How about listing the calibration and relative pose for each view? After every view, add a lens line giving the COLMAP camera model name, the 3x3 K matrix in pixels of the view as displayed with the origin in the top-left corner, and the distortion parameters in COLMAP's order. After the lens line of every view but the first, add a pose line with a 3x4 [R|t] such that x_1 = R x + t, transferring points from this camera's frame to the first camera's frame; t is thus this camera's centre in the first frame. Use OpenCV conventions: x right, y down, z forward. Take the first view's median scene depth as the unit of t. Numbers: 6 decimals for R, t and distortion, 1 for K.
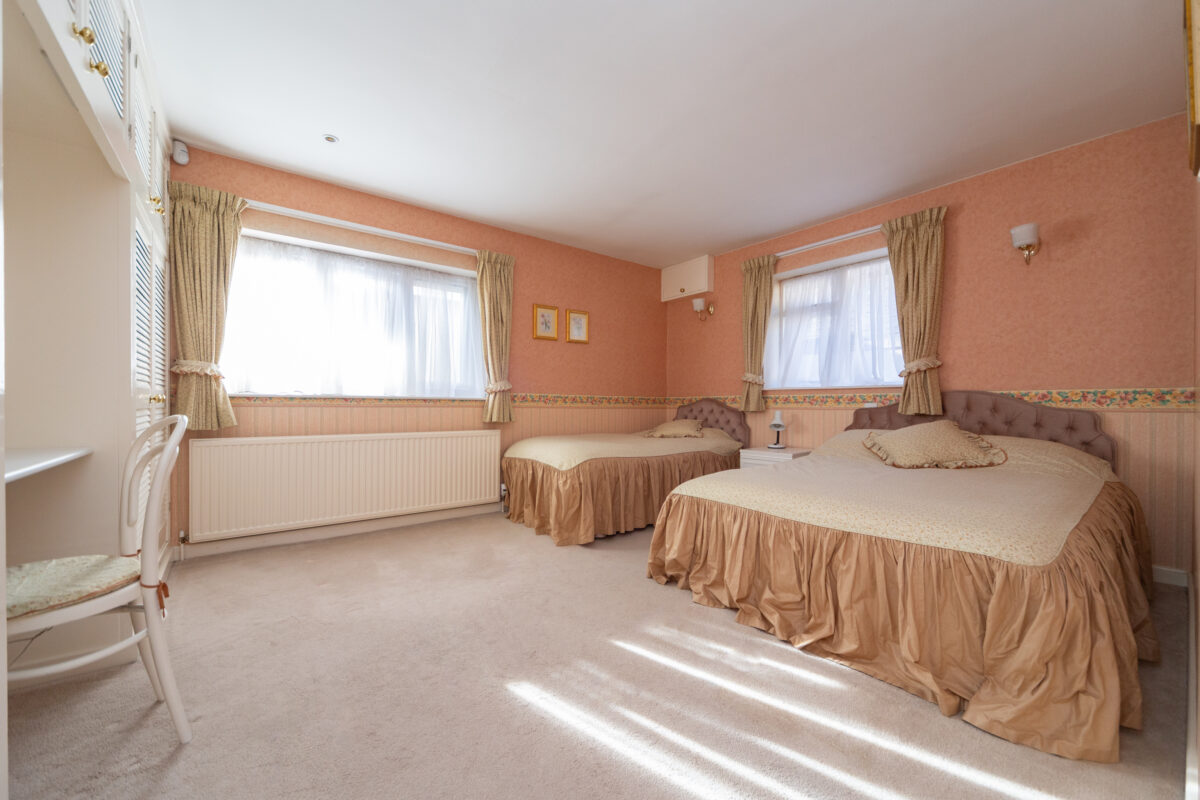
lens RADIAL K [[476.8, 0, 596.8], [0, 476.8, 408.0], [0, 0, 1]] dist [0.000271, 0.000012]
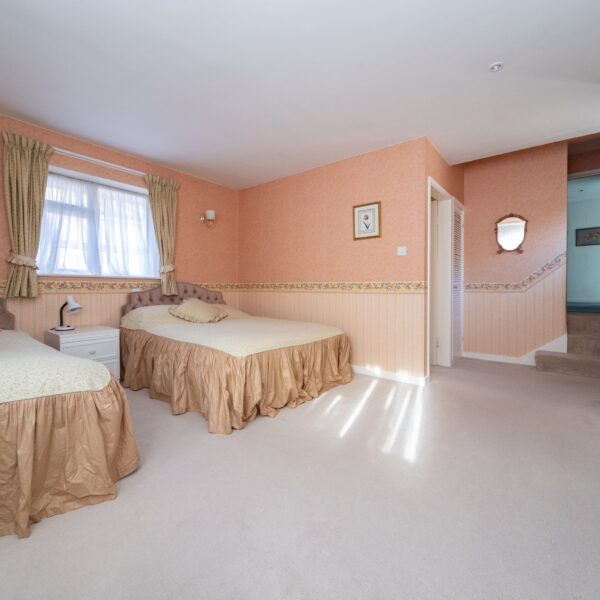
lens RADIAL K [[300.9, 0, 300.0], [0, 300.9, 300.0], [0, 0, 1]] dist [0.027376, -0.000034]
pose [[-0.212794, -0.036349, 0.976421, -0.502517], [0.008160, 0.999207, 0.038976, -0.007951], [-0.977063, 0.016261, -0.212328, 0.741303]]
